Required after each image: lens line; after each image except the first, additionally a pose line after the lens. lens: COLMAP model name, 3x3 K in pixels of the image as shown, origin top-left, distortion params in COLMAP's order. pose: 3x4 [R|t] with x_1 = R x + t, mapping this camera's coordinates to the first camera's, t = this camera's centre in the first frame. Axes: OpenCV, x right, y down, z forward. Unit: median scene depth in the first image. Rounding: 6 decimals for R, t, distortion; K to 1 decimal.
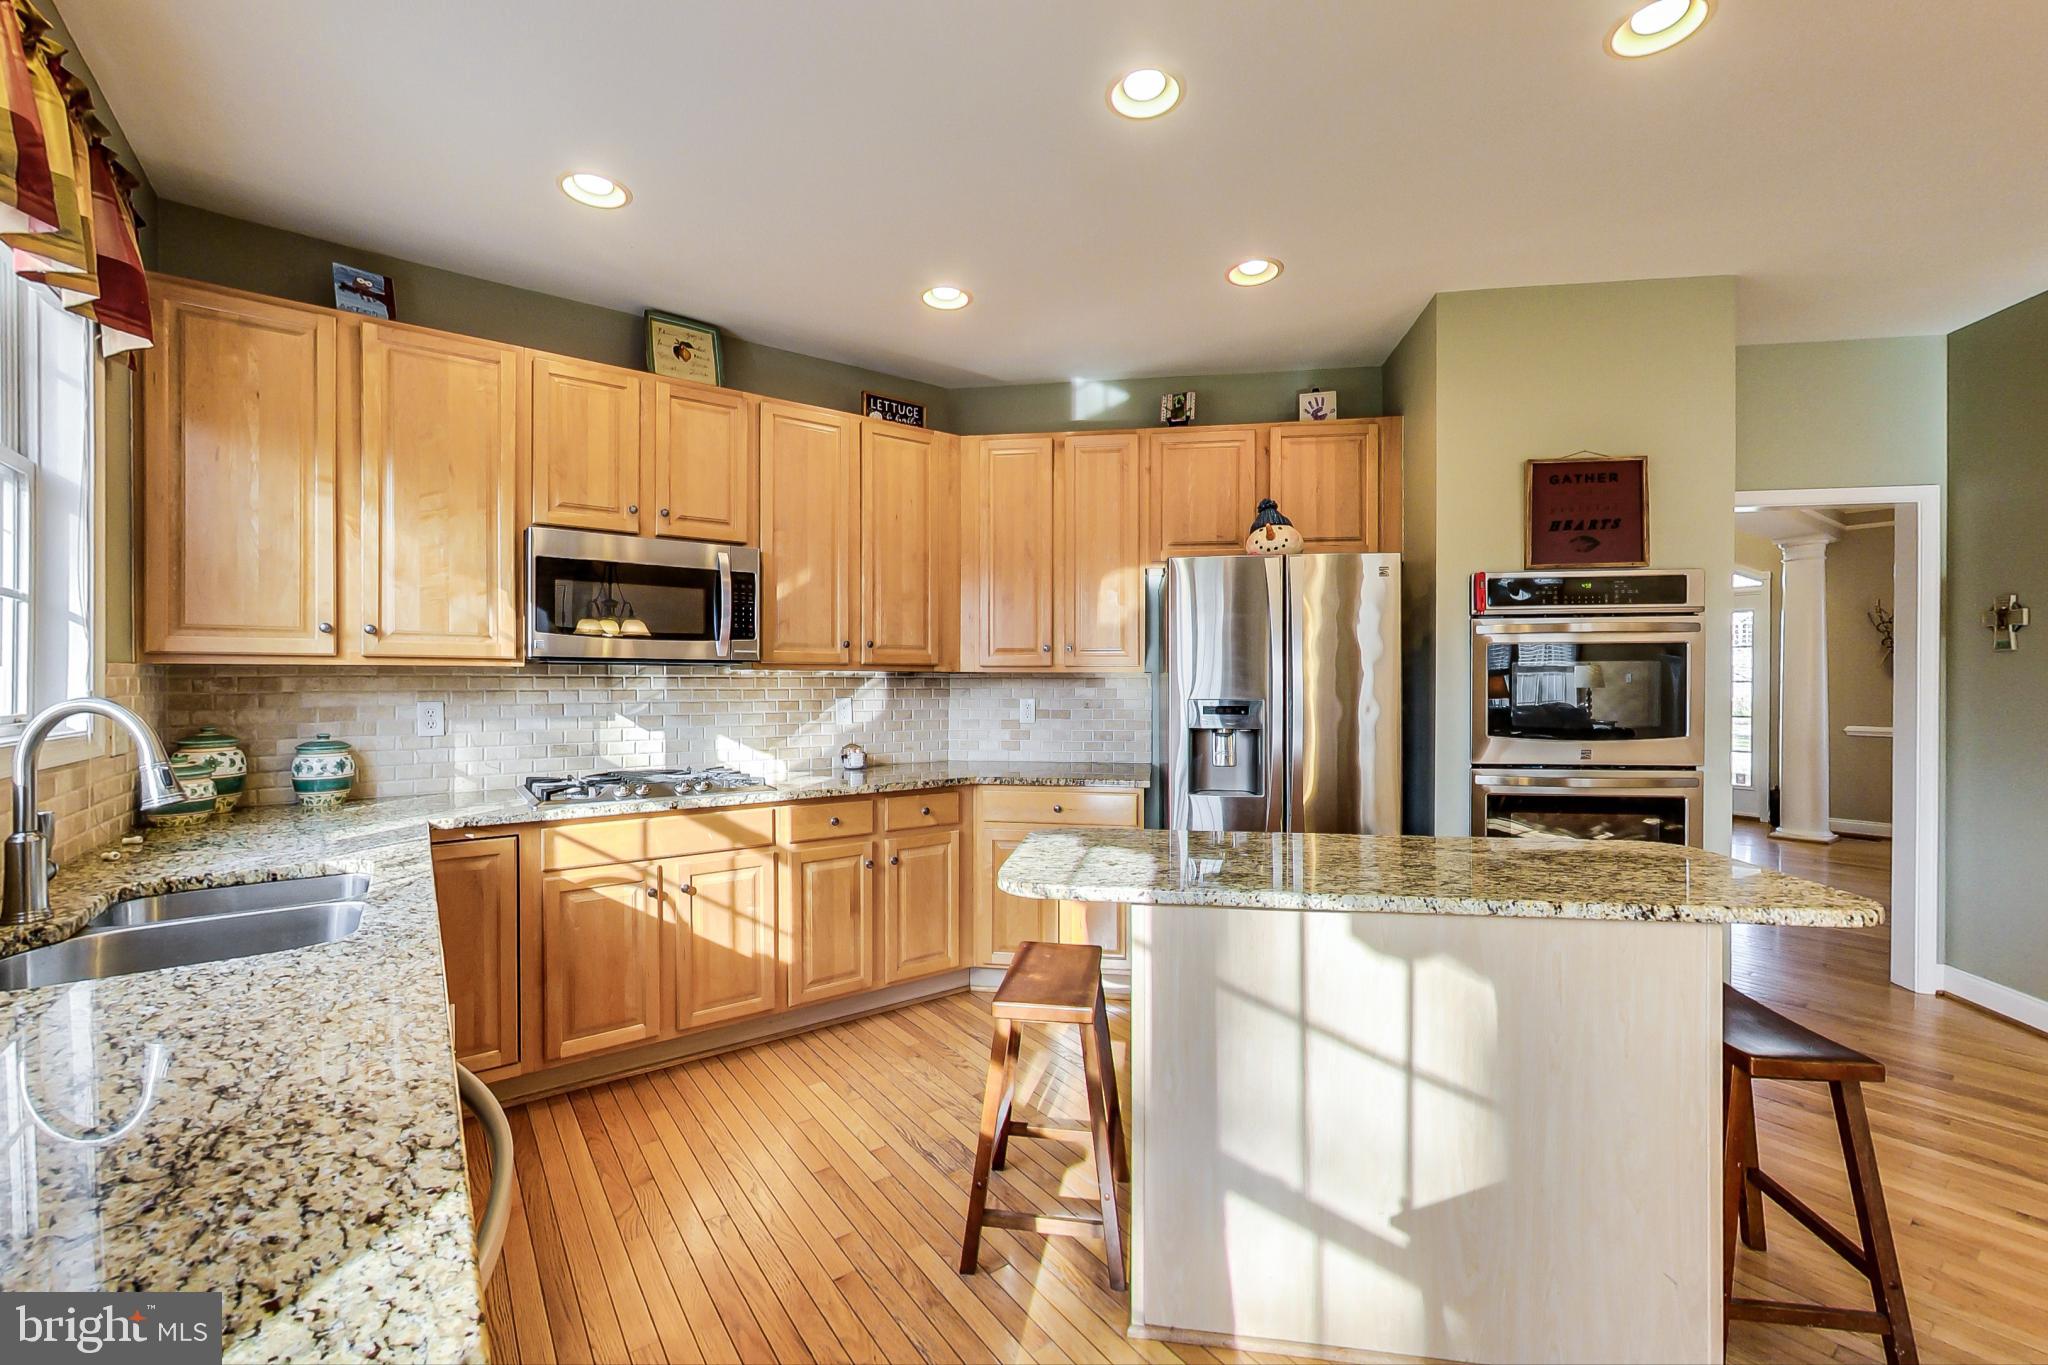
lens RADIAL K [[844.9, 0, 1024.0], [0, 844.9, 682.5], [0, 0, 1]] dist [-0.000120, 0.000000]
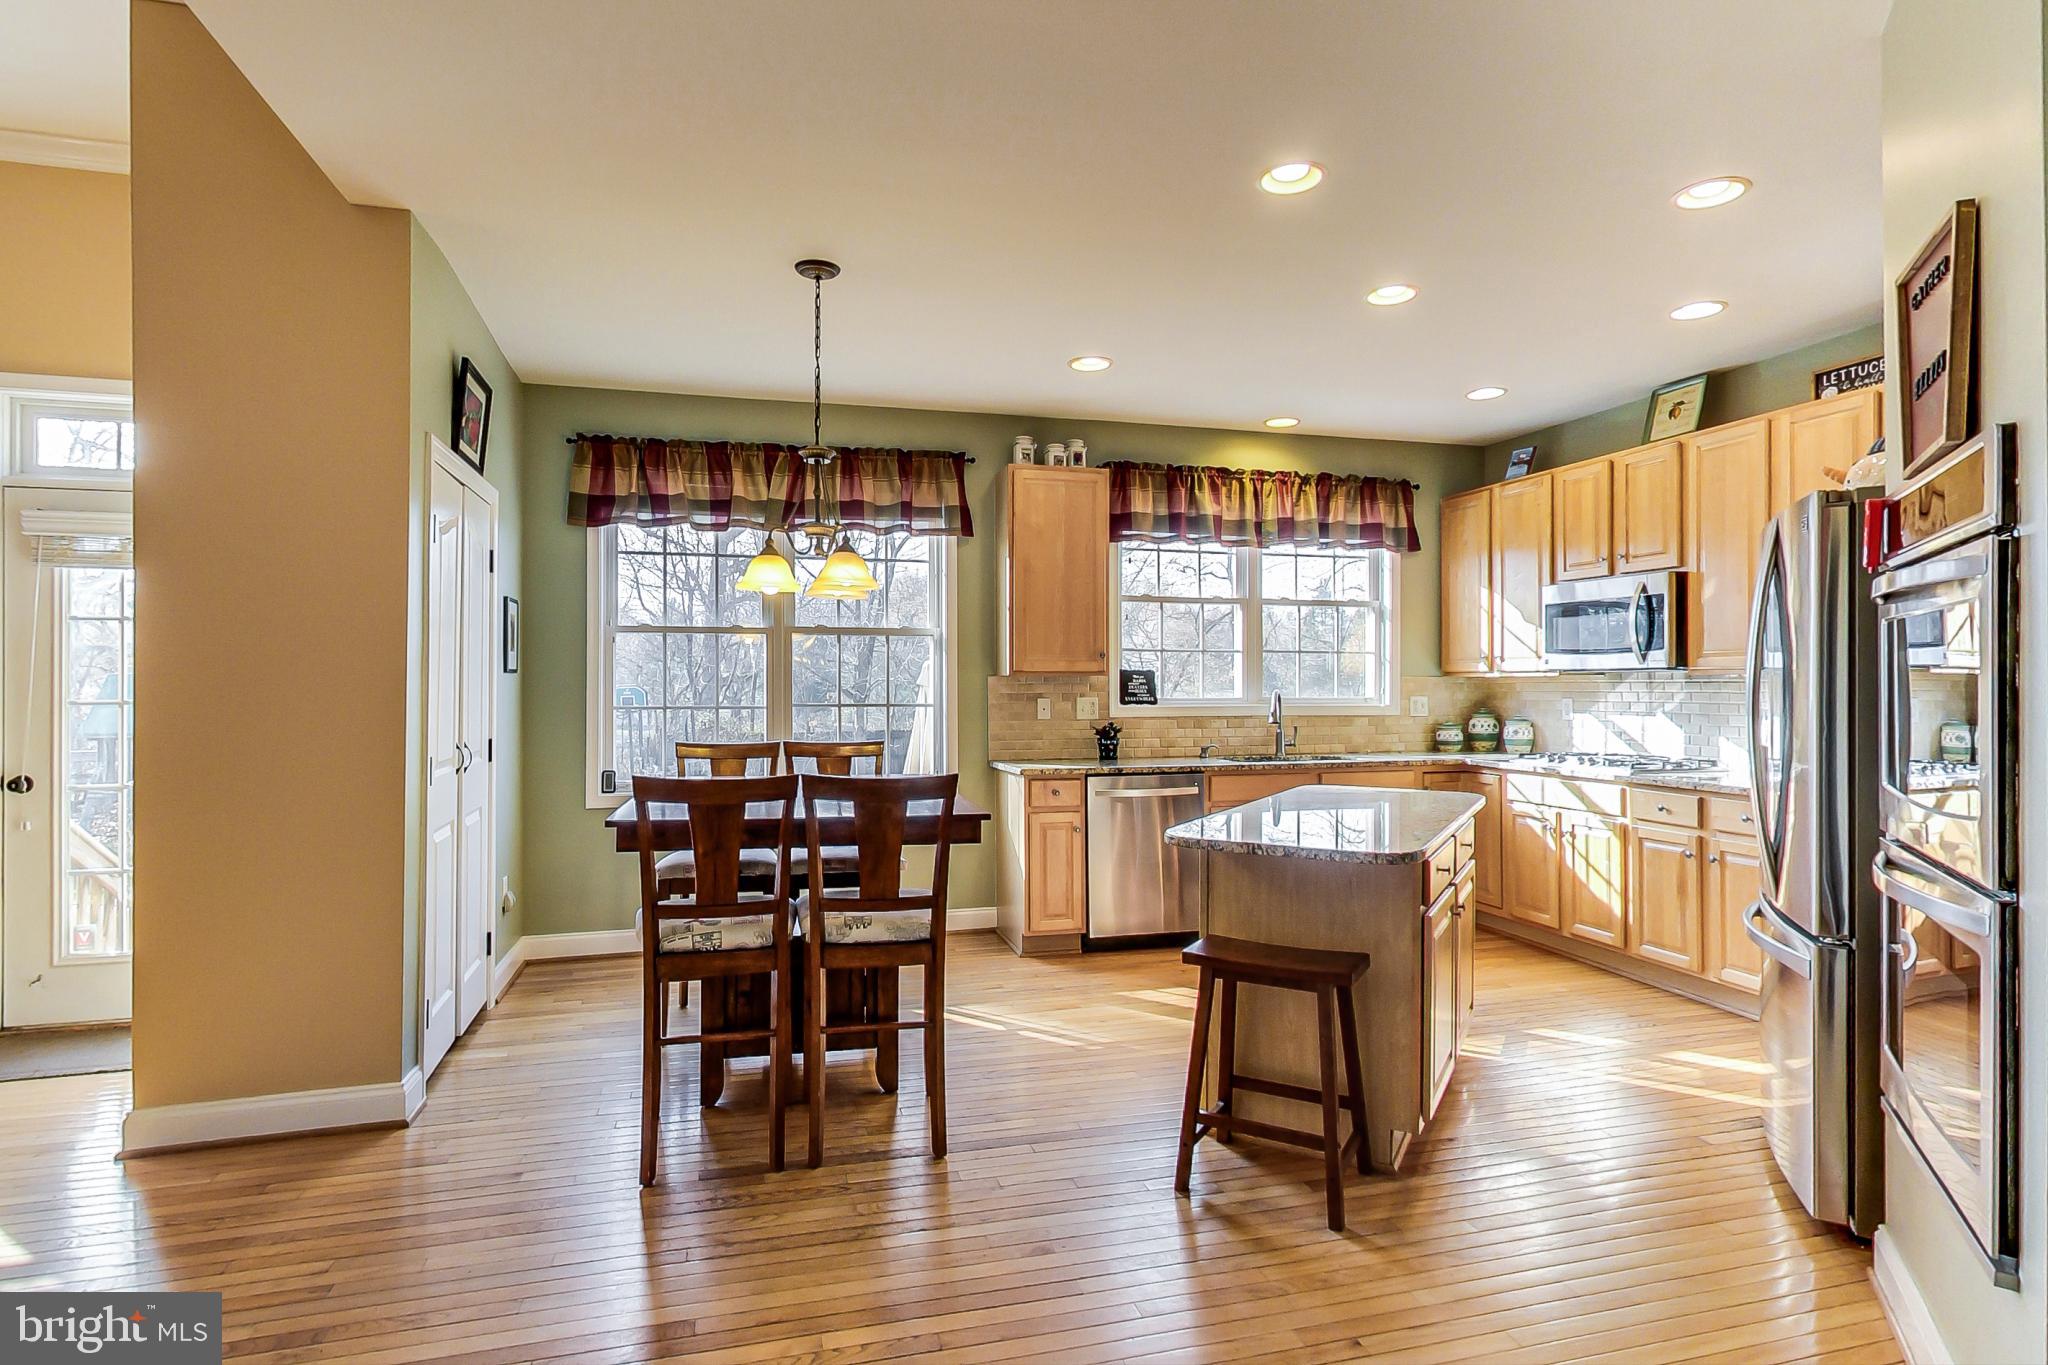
lens RADIAL K [[1061.5, 0, 1024.0], [0, 1061.5, 682.5], [0, 0, 1]] dist [0.001053, 0.000350]
pose [[-0.346577, -0.002743, -0.938018, 1.547590], [0.000050, 0.999996, -0.002942, -0.000082], [0.938022, -0.001067, -0.346575, 0.752438]]
